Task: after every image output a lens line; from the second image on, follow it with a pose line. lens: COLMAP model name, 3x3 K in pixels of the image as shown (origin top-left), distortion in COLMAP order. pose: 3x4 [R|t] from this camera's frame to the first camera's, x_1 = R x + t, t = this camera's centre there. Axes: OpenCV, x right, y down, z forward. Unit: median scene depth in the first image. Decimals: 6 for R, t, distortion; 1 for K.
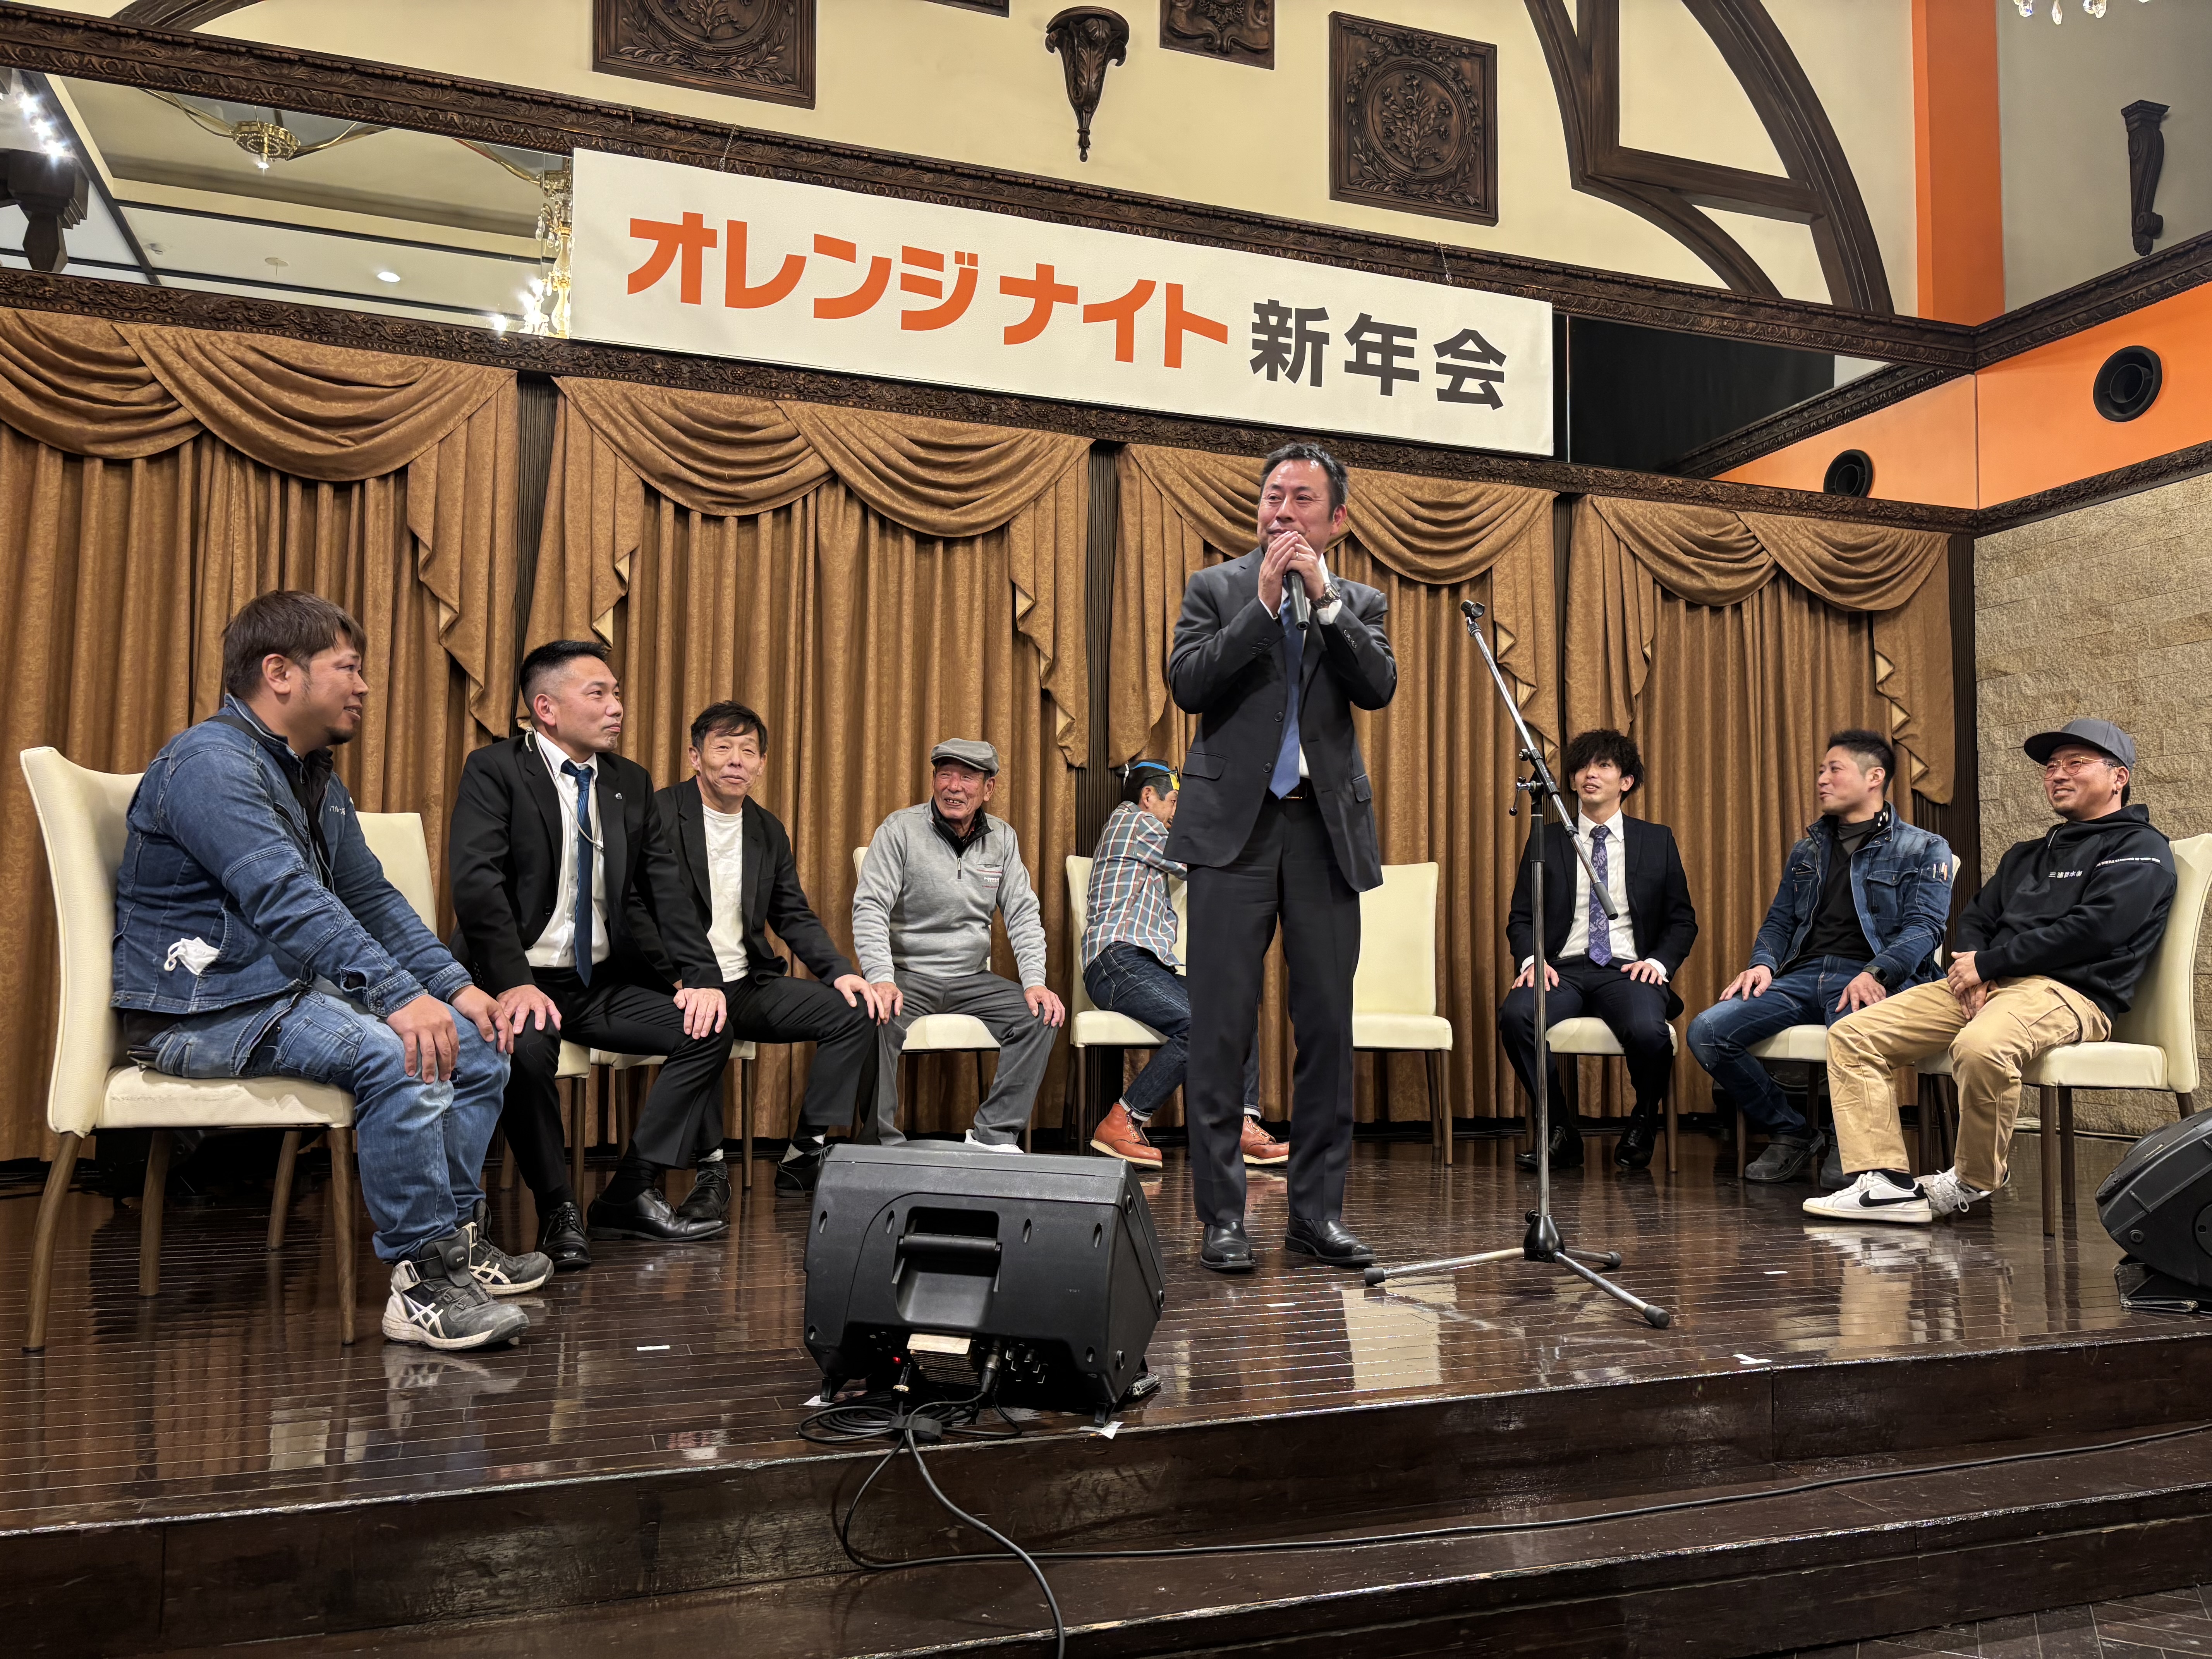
lens RADIAL K [[1674.5, 0, 1109.7], [0, 1674.5, 835.0], [0, 0, 1]] dist [-0.004548, 0.056749]
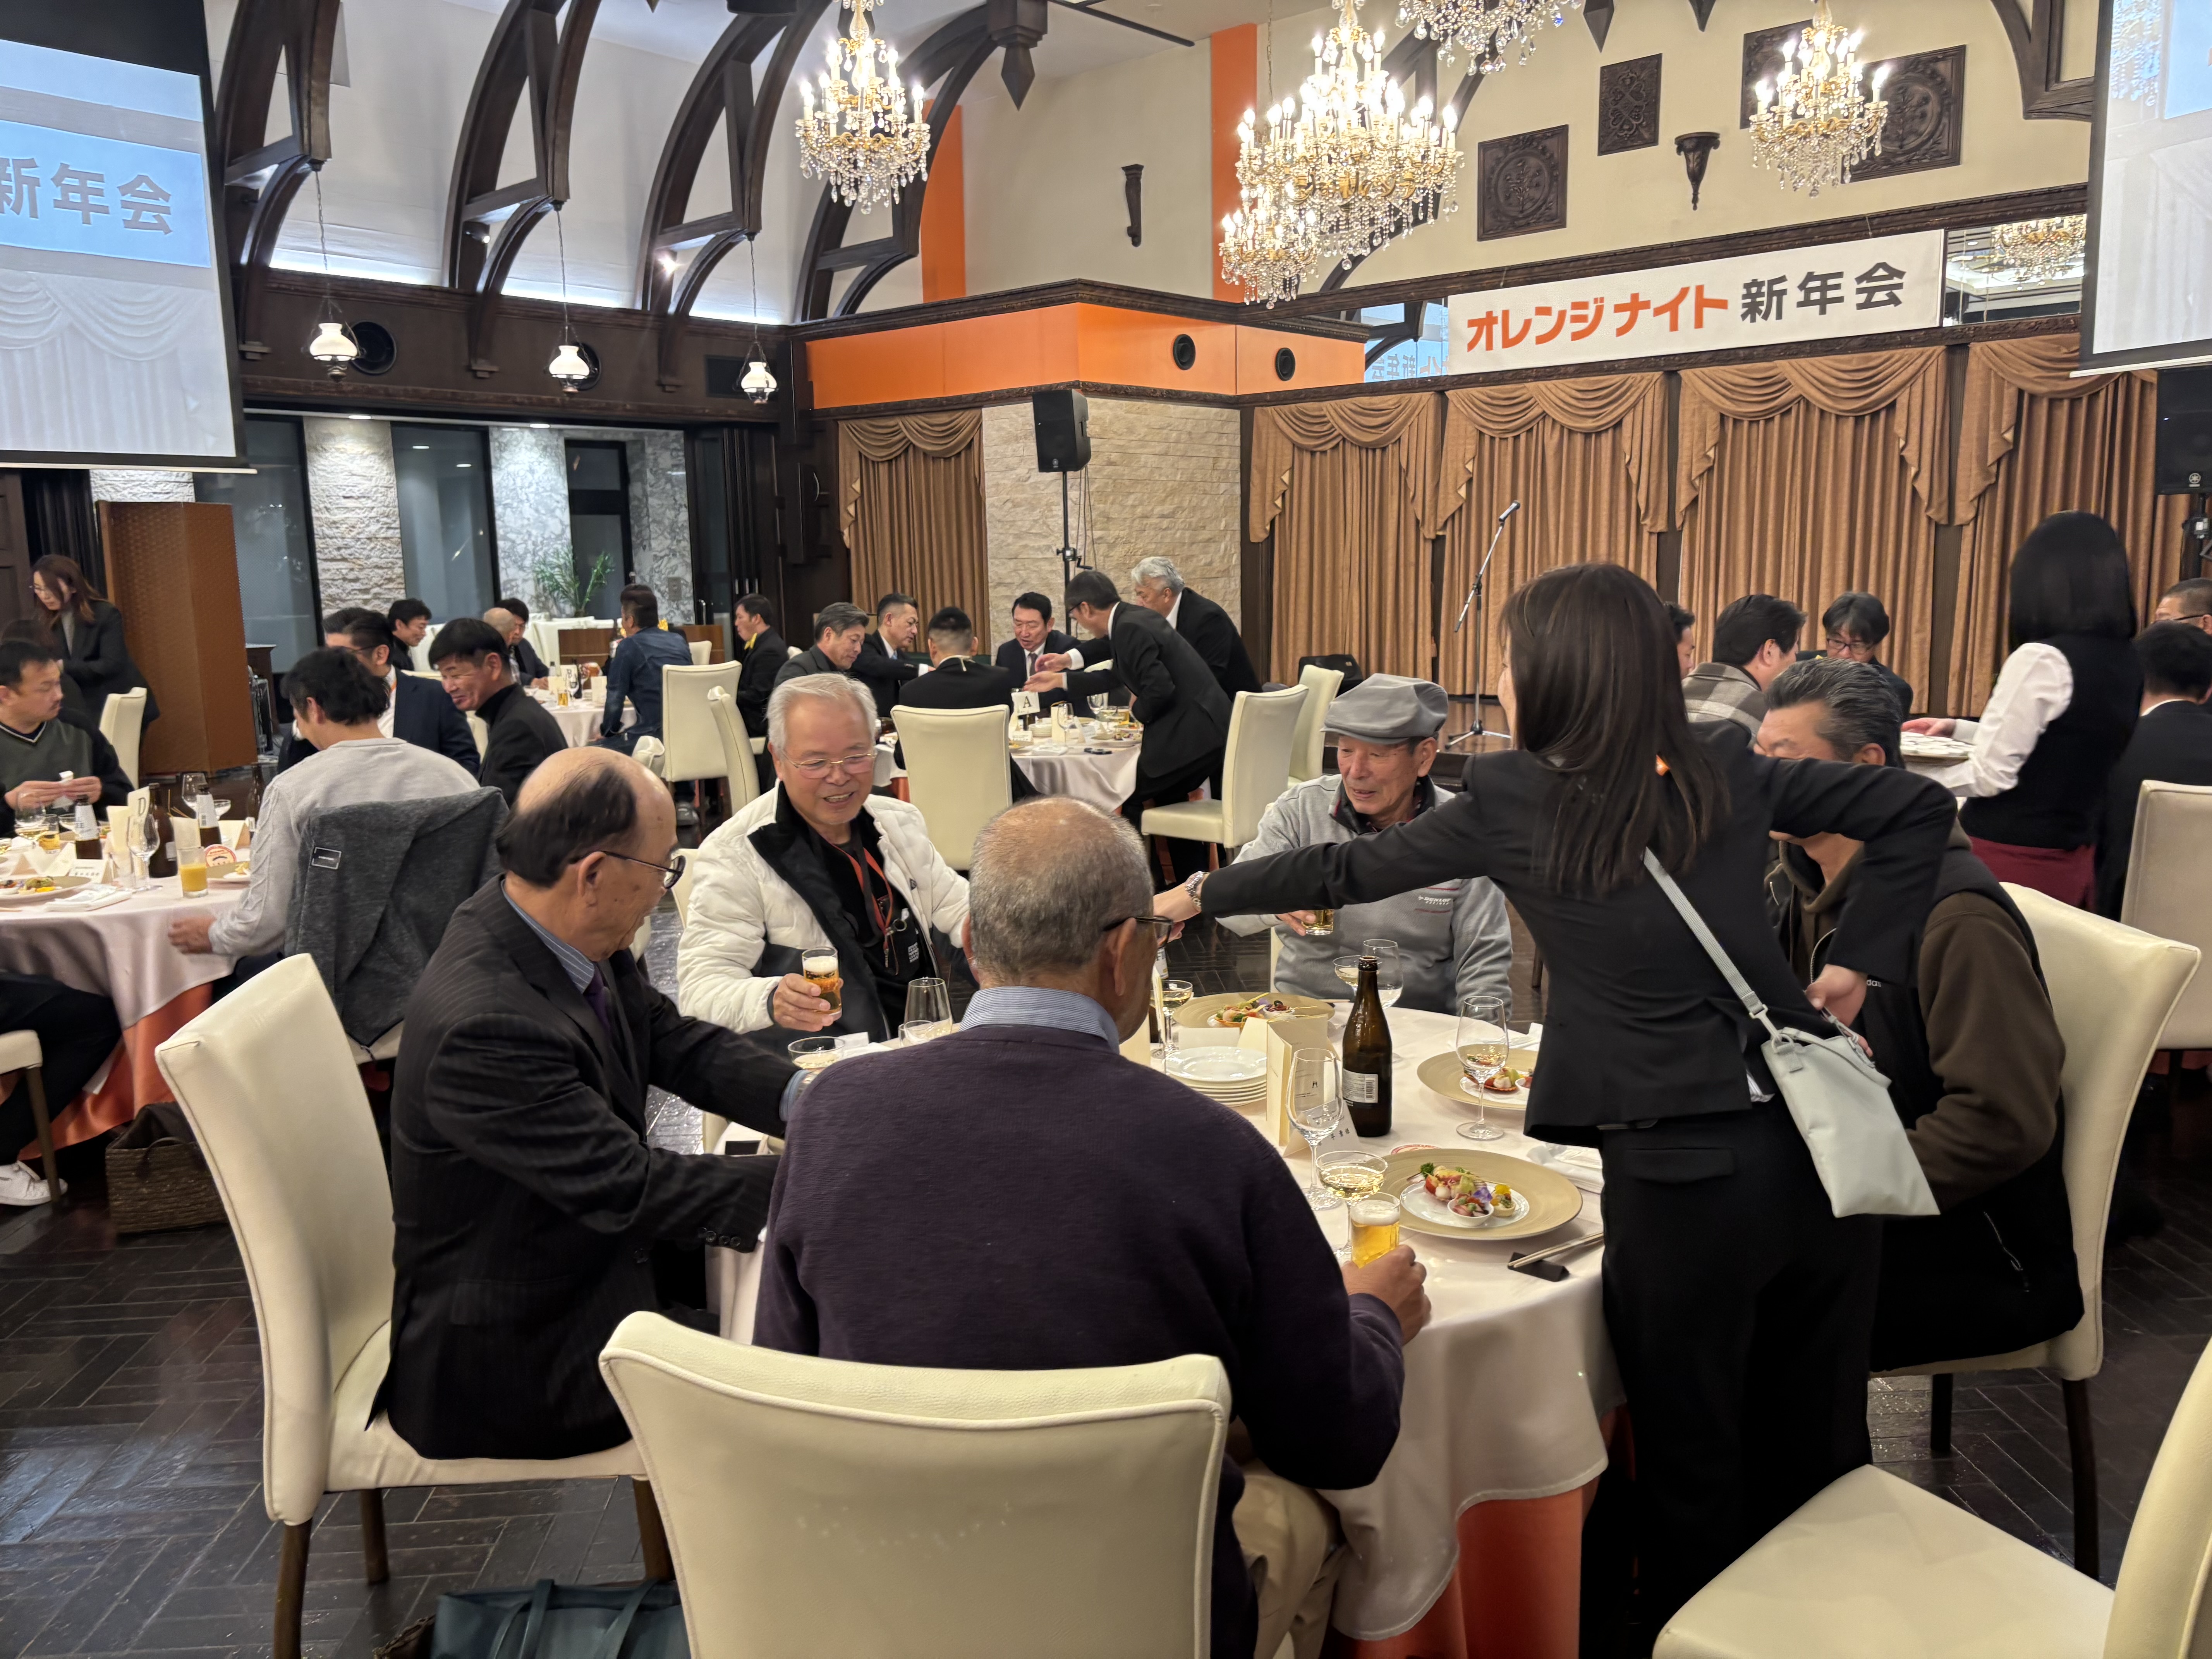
lens RADIAL K [[1671.8, 0, 1116.6], [0, 1671.8, 826.6], [0, 0, 1]] dist [0.045203, -0.052171]
pose [[0.493776, 0.120272, -0.861232, 1.467710], [0.082796, 0.979387, 0.184243, -0.121204], [0.865638, -0.162281, 0.473640, -0.641920]]
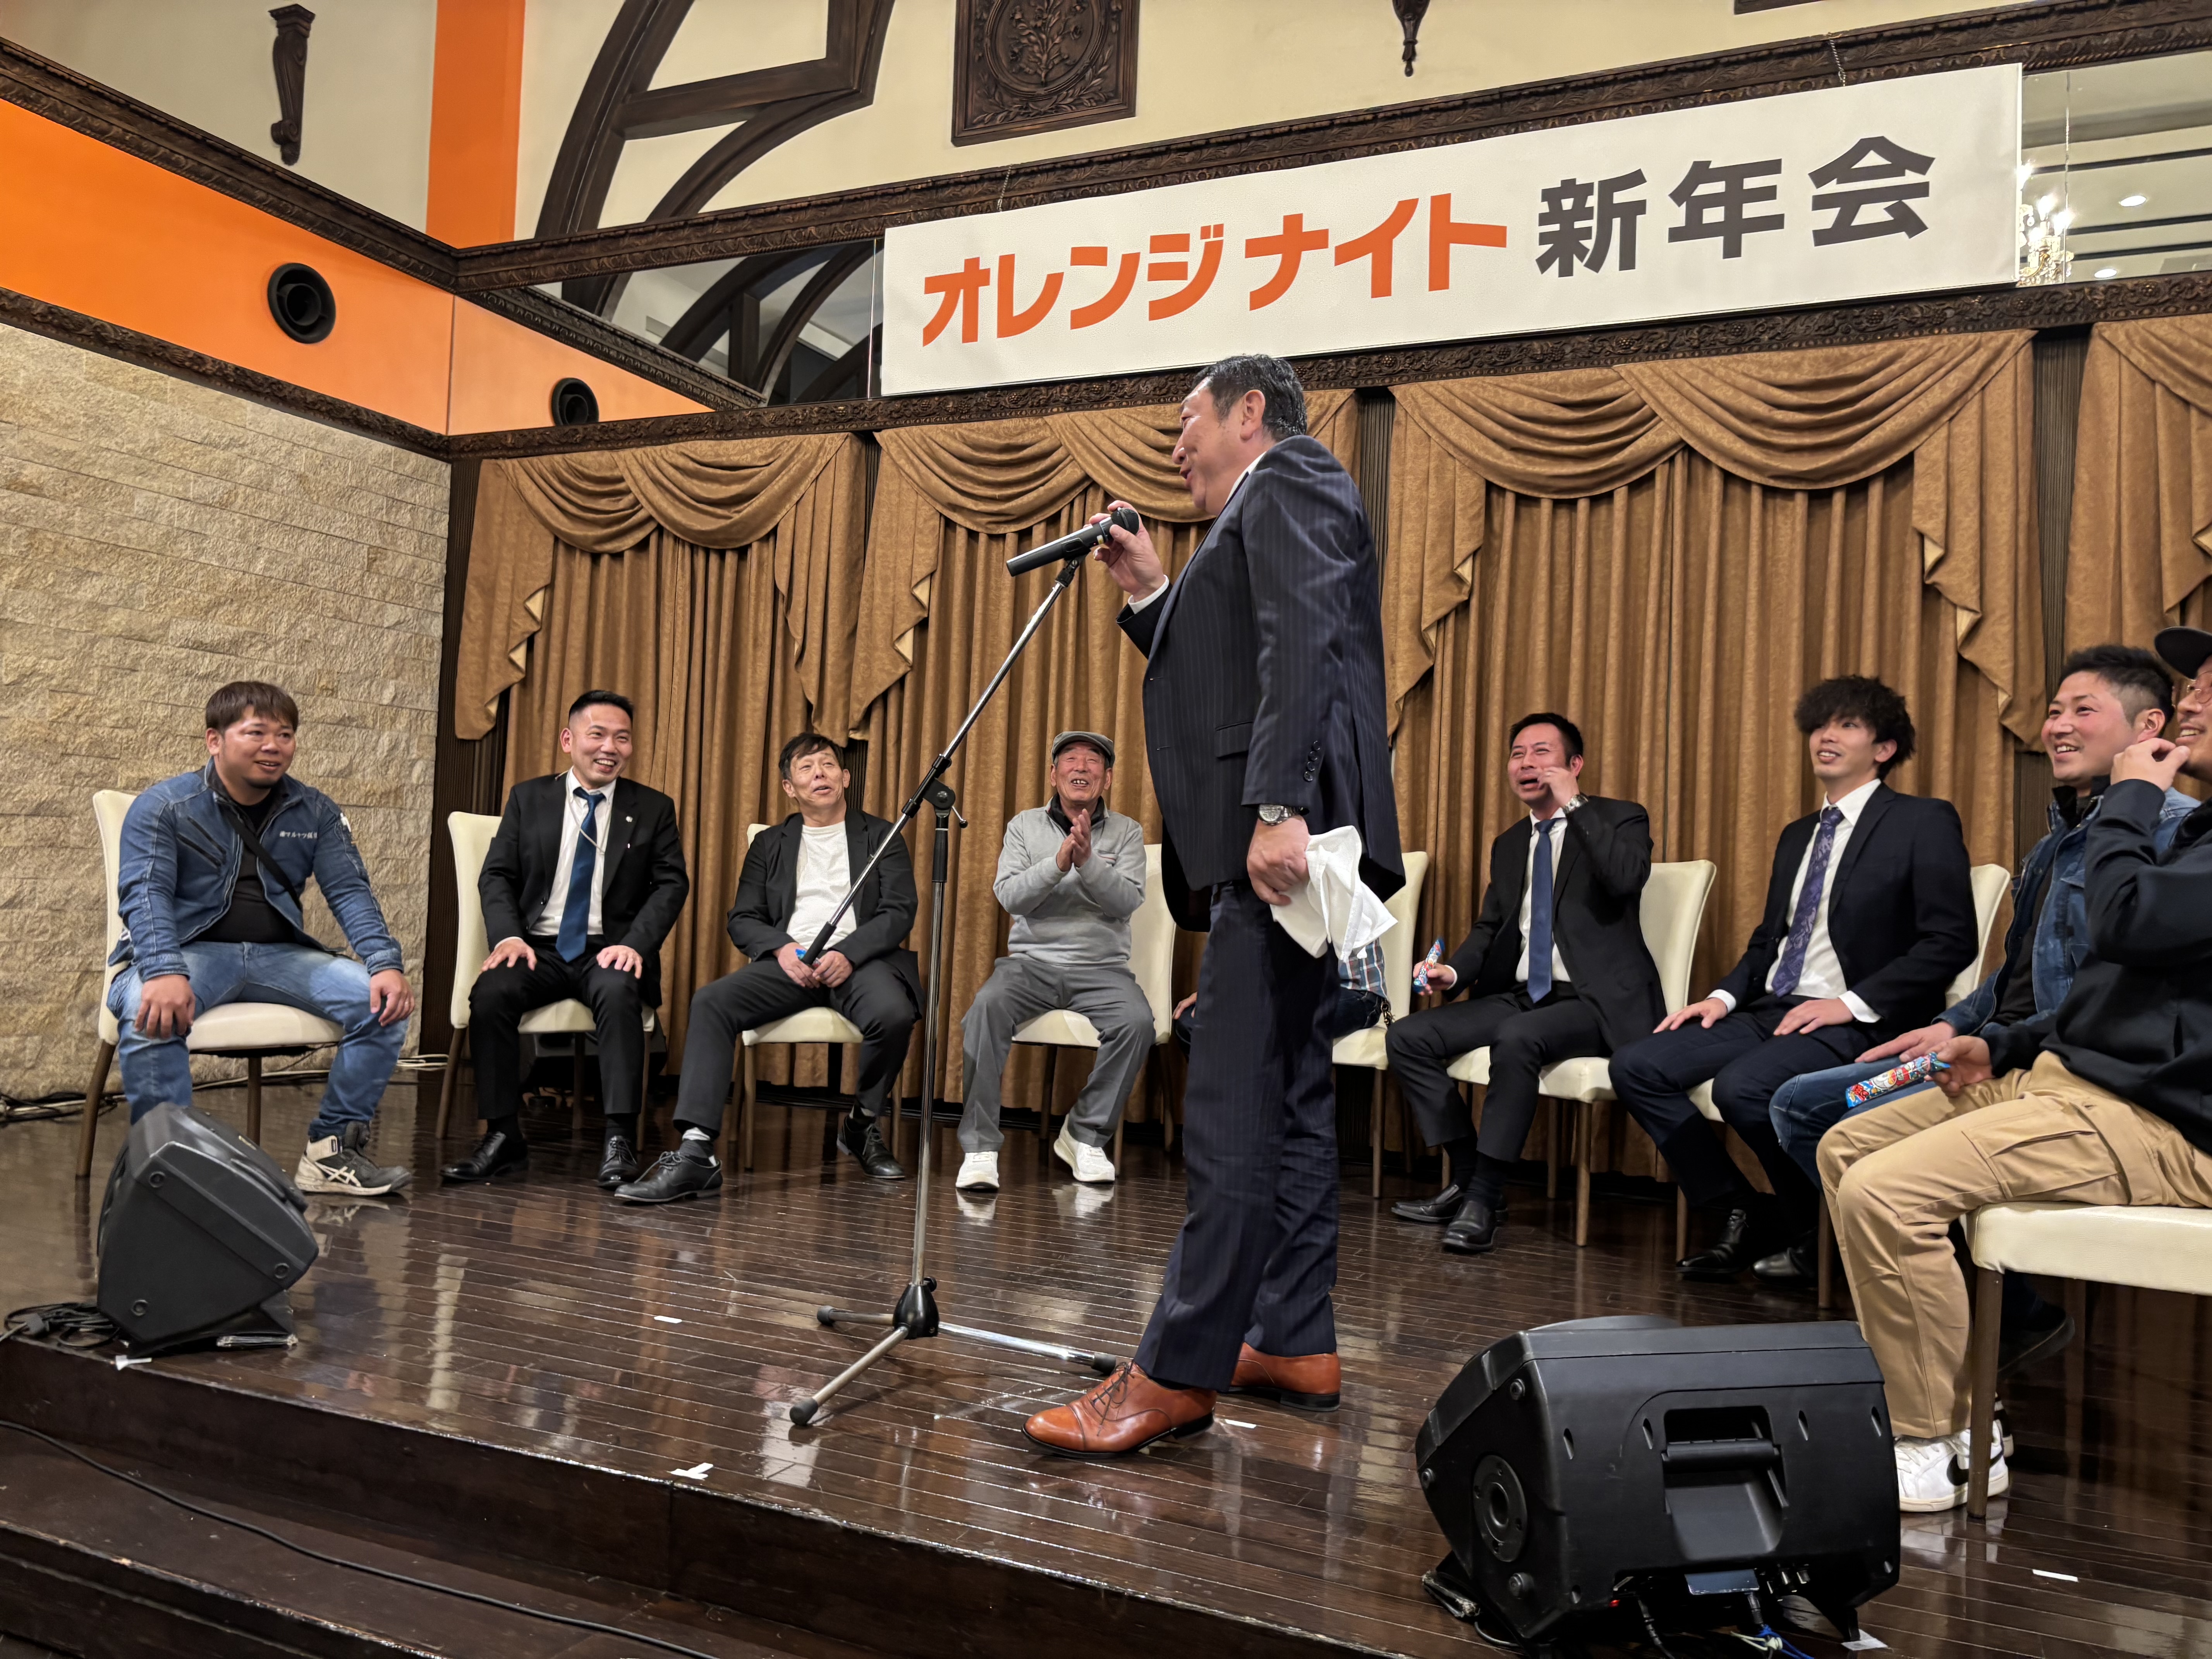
lens RADIAL K [[1666.9, 0, 1104.1], [0, 1666.9, 818.9], [0, 0, 1]] dist [0.020805, 0.006621]
pose [[0.725630, -0.004156, -0.688072, 0.500110], [0.012880, 0.999889, 0.007544, -0.011215], [0.687964, -0.014336, 0.725603, 0.233795]]
